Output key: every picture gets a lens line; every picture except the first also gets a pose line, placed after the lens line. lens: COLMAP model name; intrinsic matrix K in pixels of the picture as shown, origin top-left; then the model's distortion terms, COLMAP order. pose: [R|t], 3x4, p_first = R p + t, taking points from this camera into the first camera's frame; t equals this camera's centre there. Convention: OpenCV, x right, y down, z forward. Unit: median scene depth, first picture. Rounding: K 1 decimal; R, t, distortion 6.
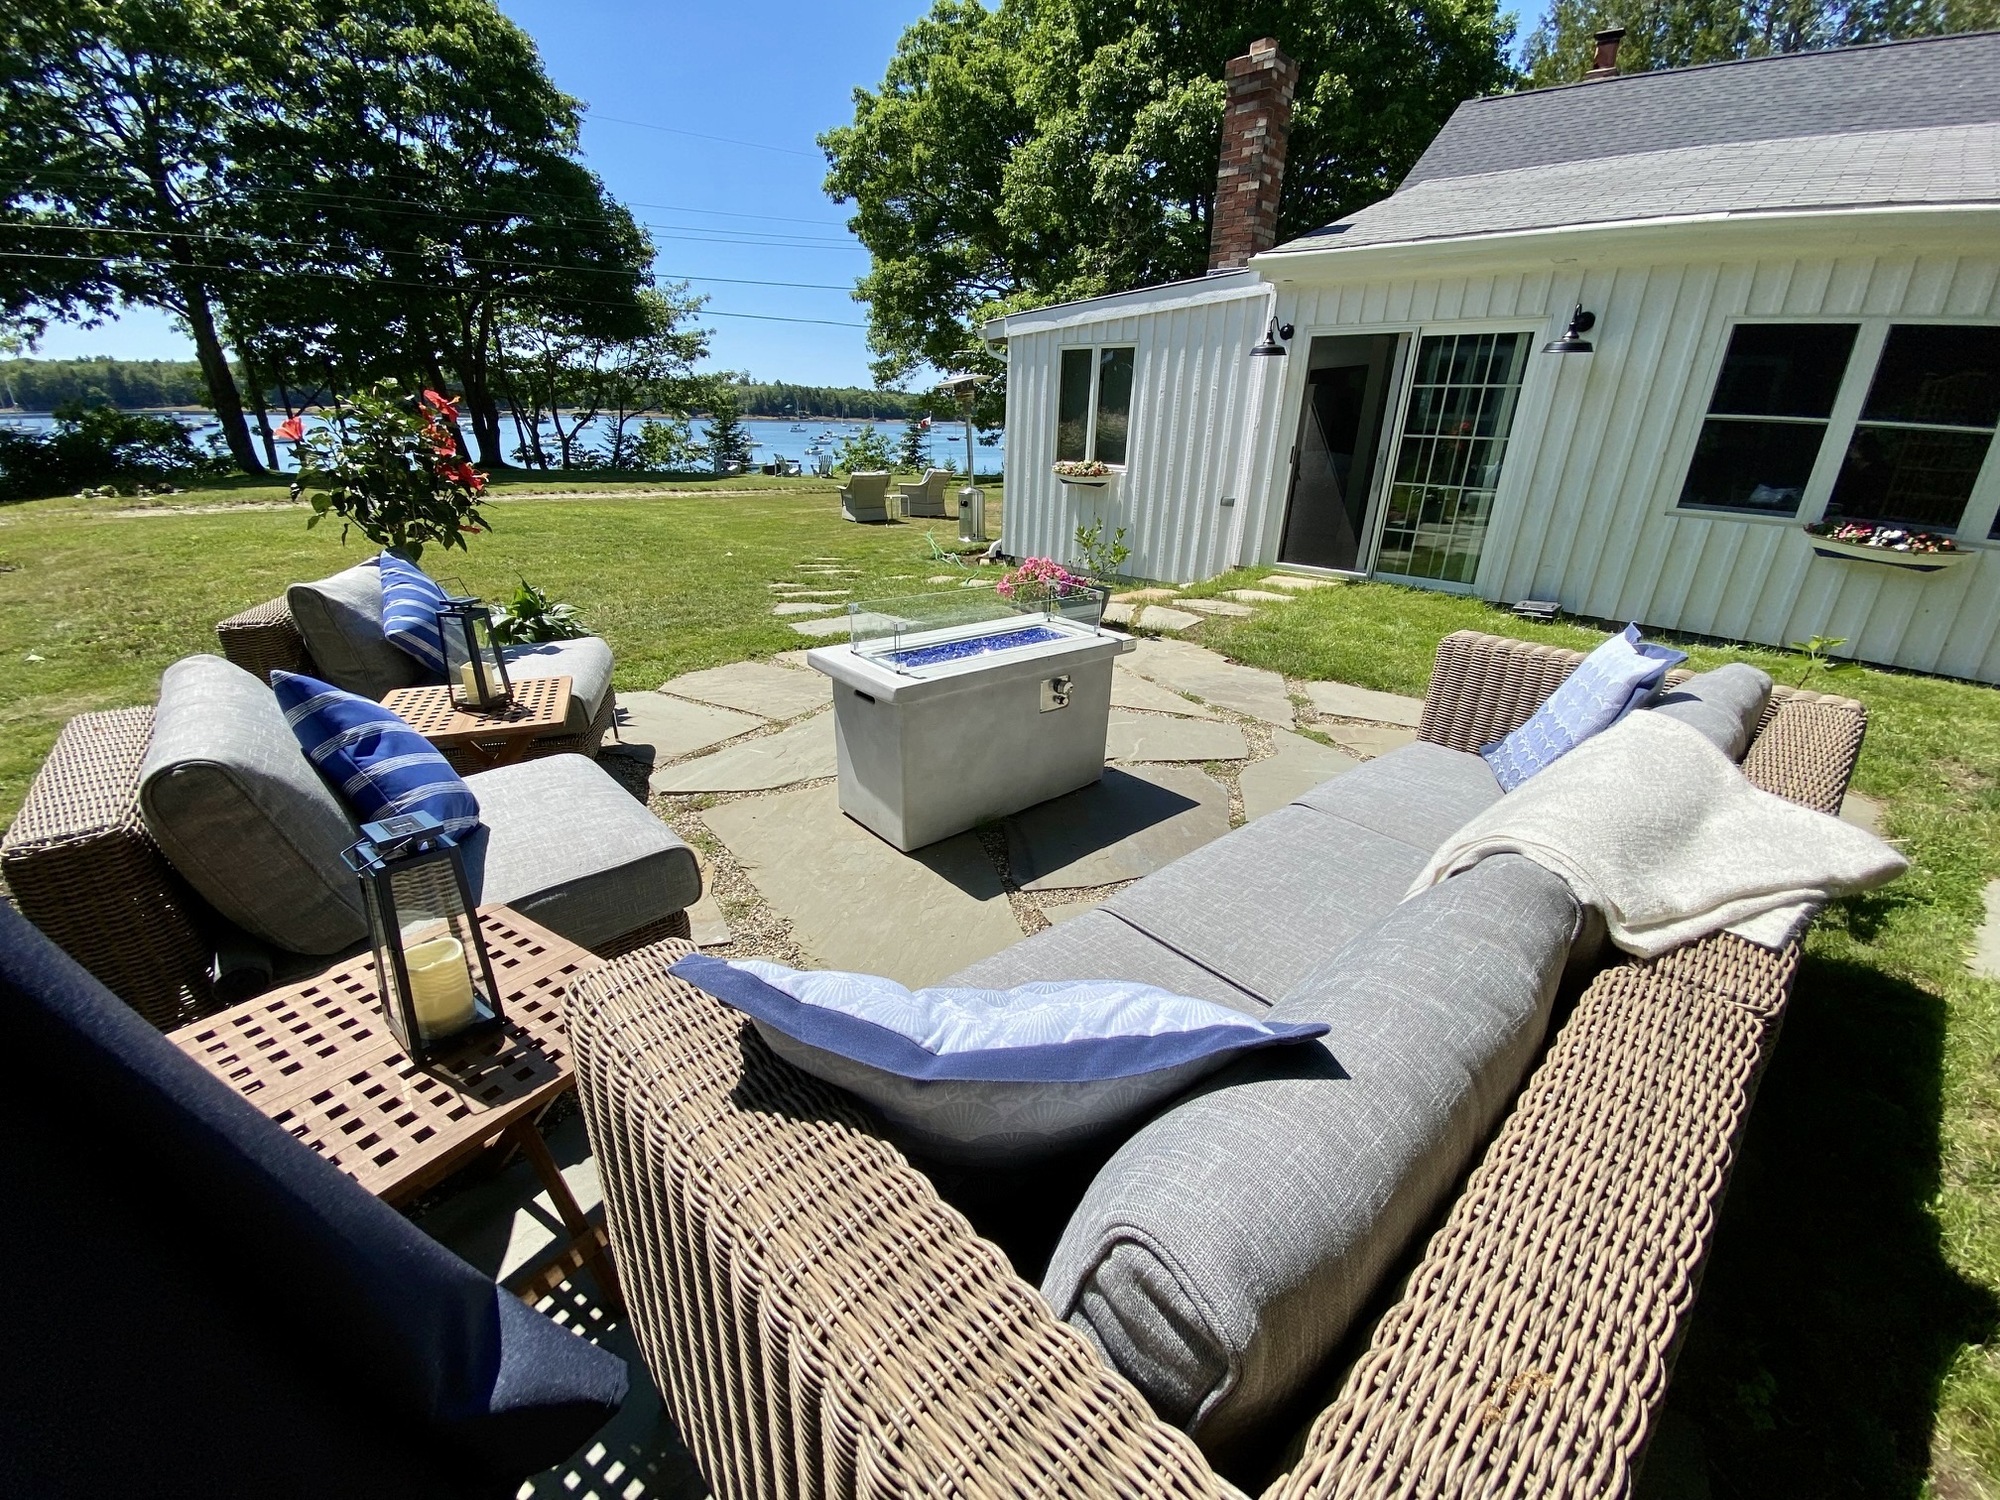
lens RADIAL K [[821.7, 0, 979.9], [0, 821.7, 763.5], [0, 0, 1]] dist [-0.003387, -0.006962]
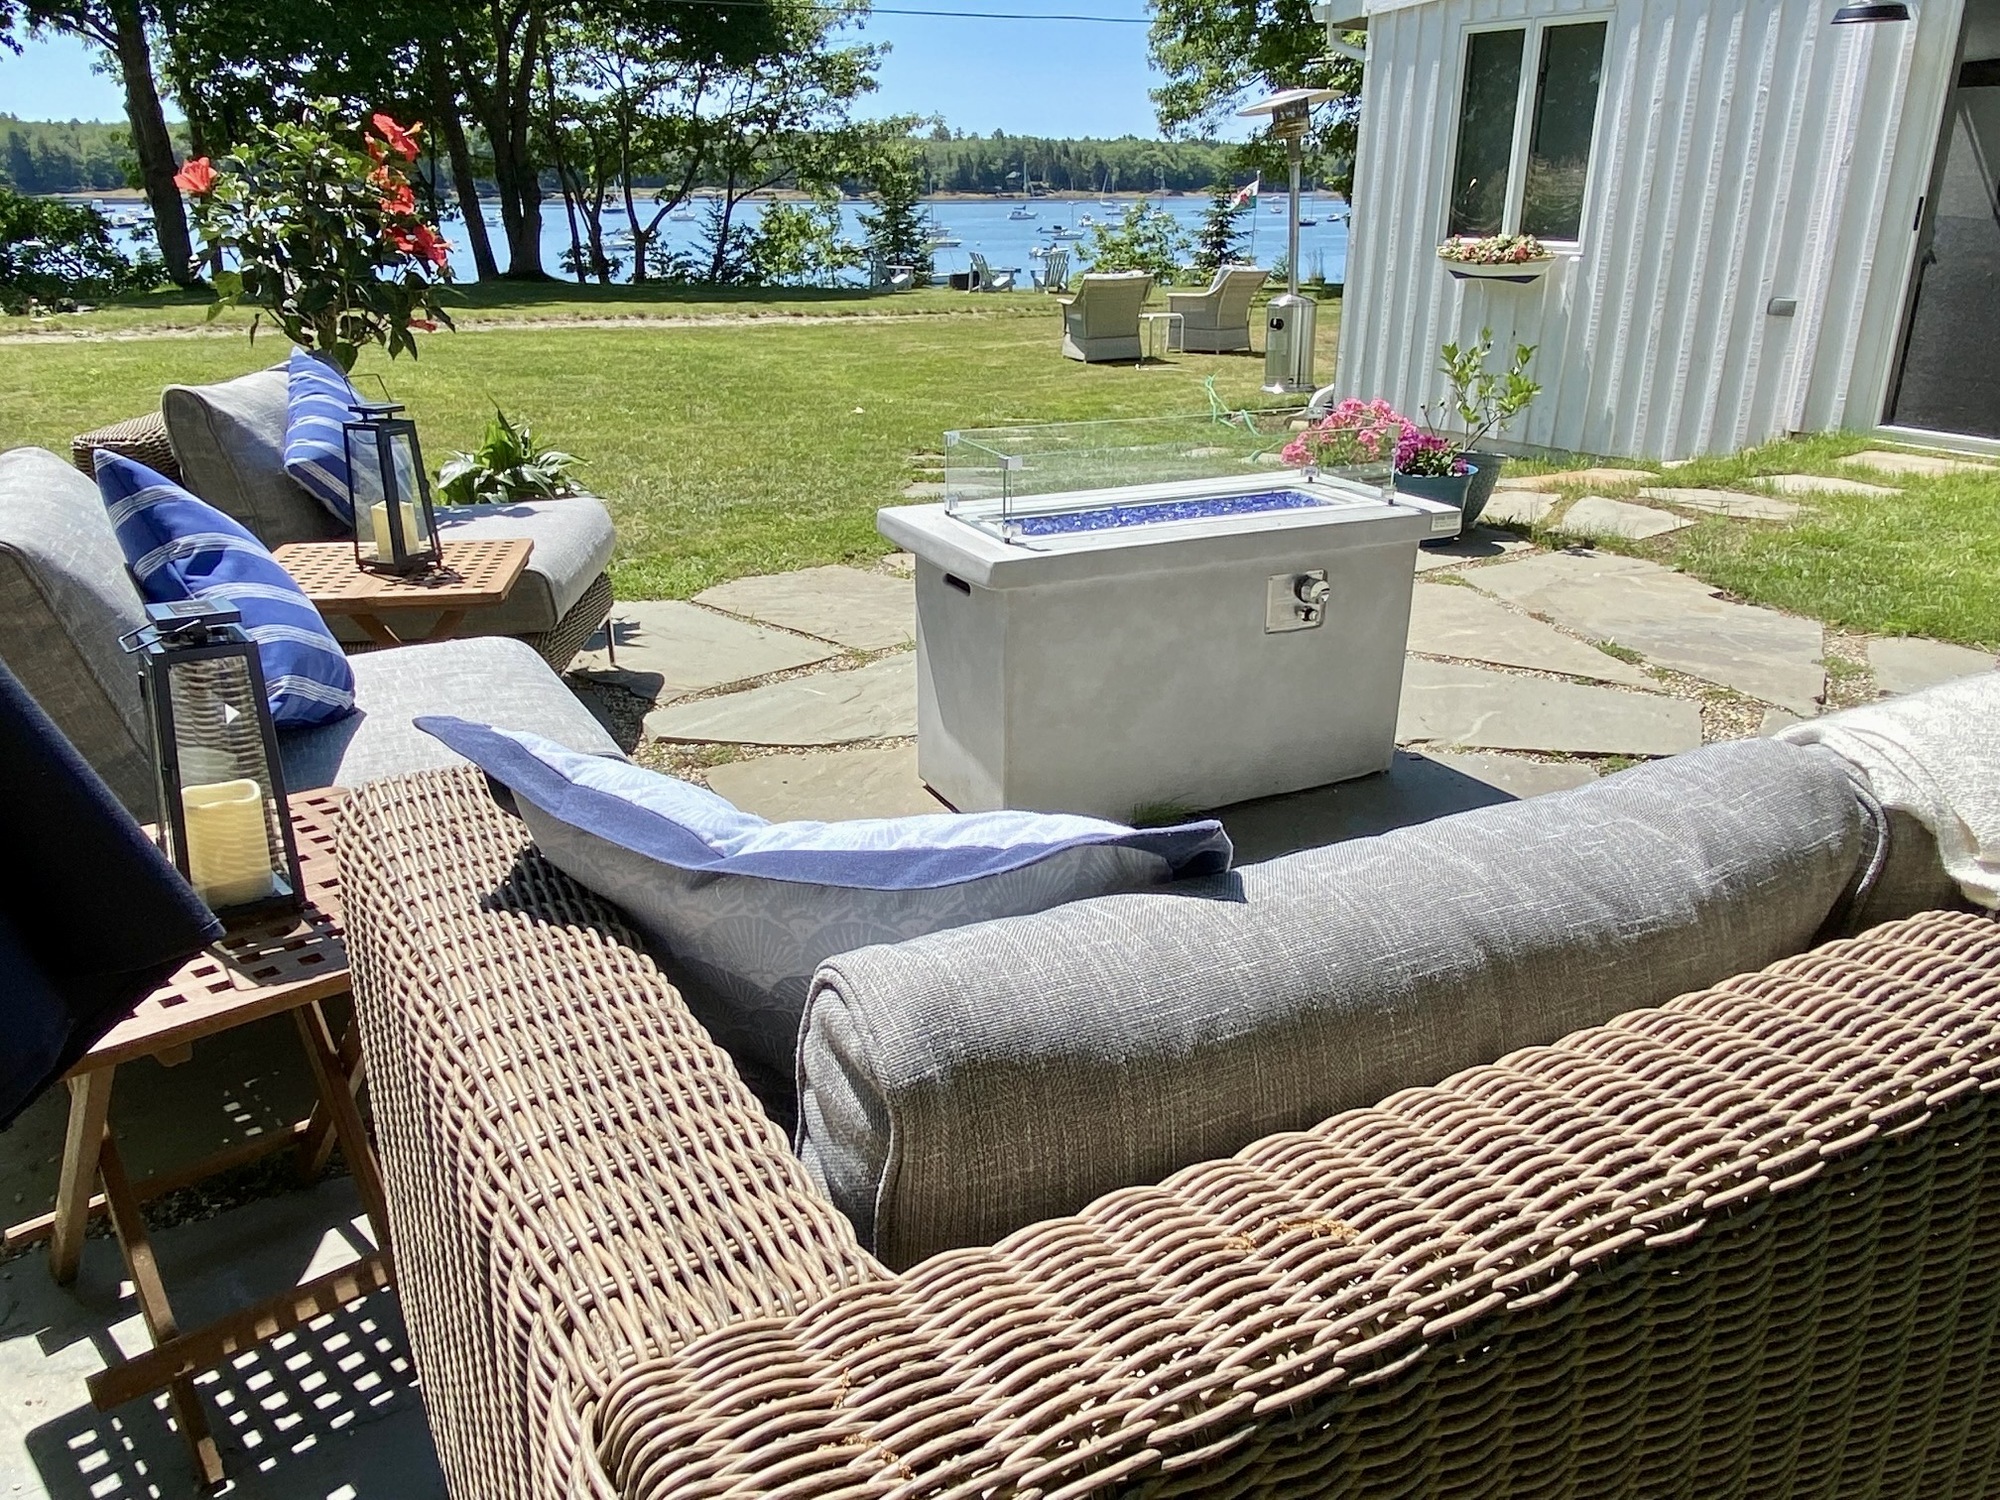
lens RADIAL K [[1494.8, 0, 949.9], [0, 1494.8, 764.6], [0, 0, 1]] dist [0.052585, -0.056349]
pose [[0.967941, 0.067065, -0.242060, 0.044649], [-0.075630, 0.996790, -0.026258, 0.028090], [0.239522, 0.043723, 0.969906, -0.025763]]
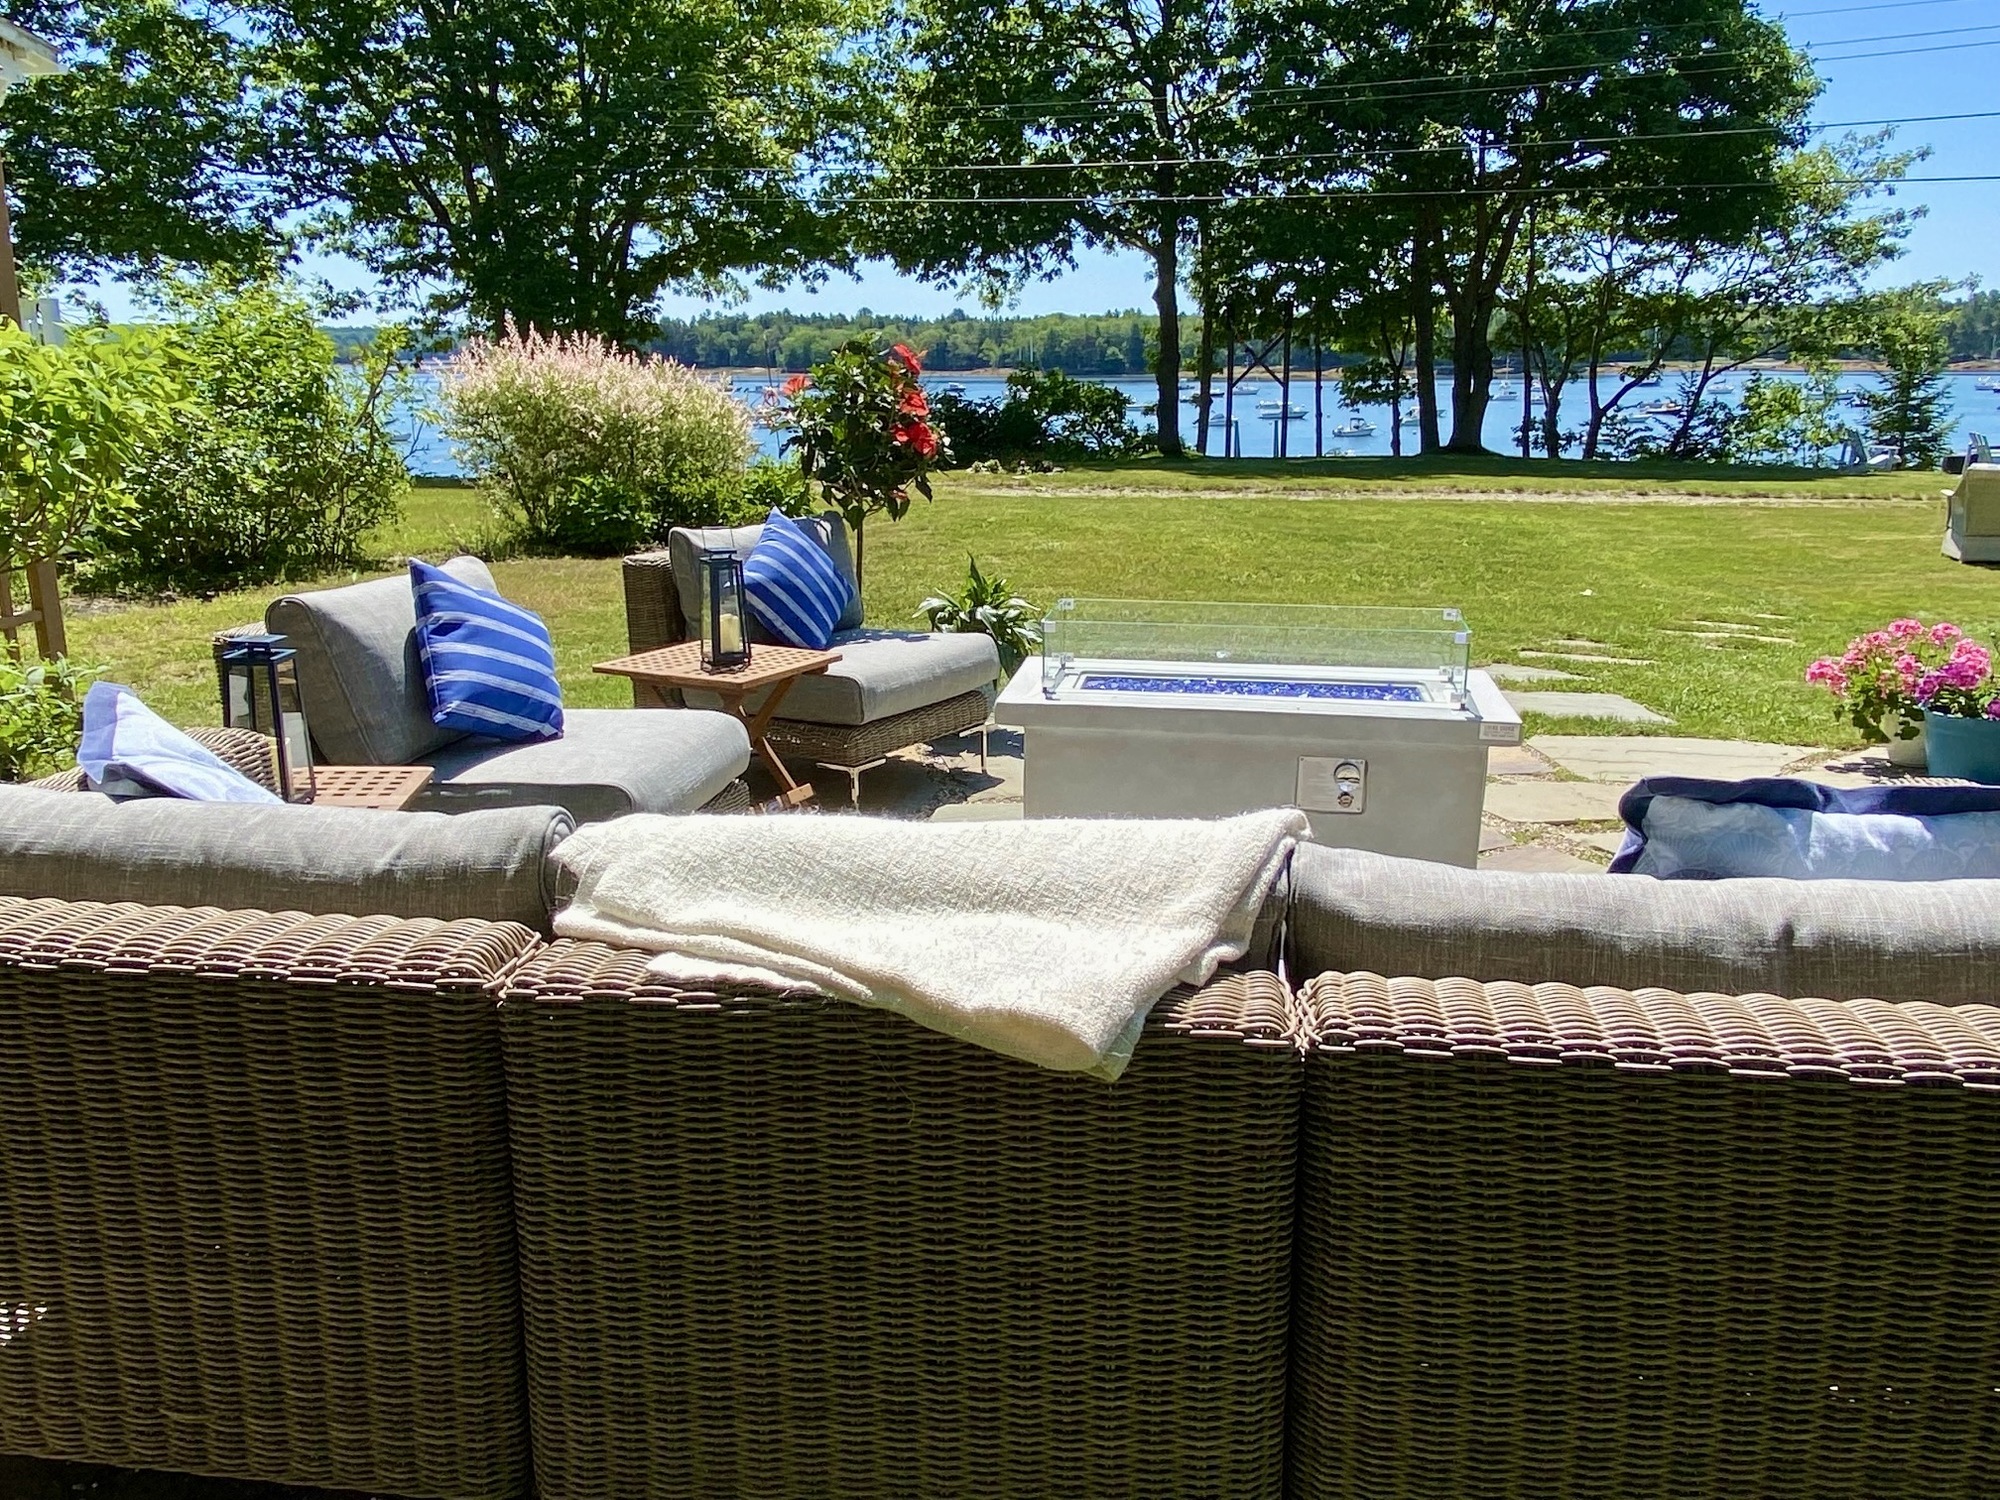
lens RADIAL K [[1494.8, 0, 985.4], [0, 1494.8, 750.0], [0, 0, 1]] dist [0.052585, -0.056349]
pose [[0.643424, 0.161553, -0.748269, 0.287662], [-0.276081, 0.960666, -0.029988, -0.000825], [0.713992, 0.225878, 0.662718, 0.027824]]
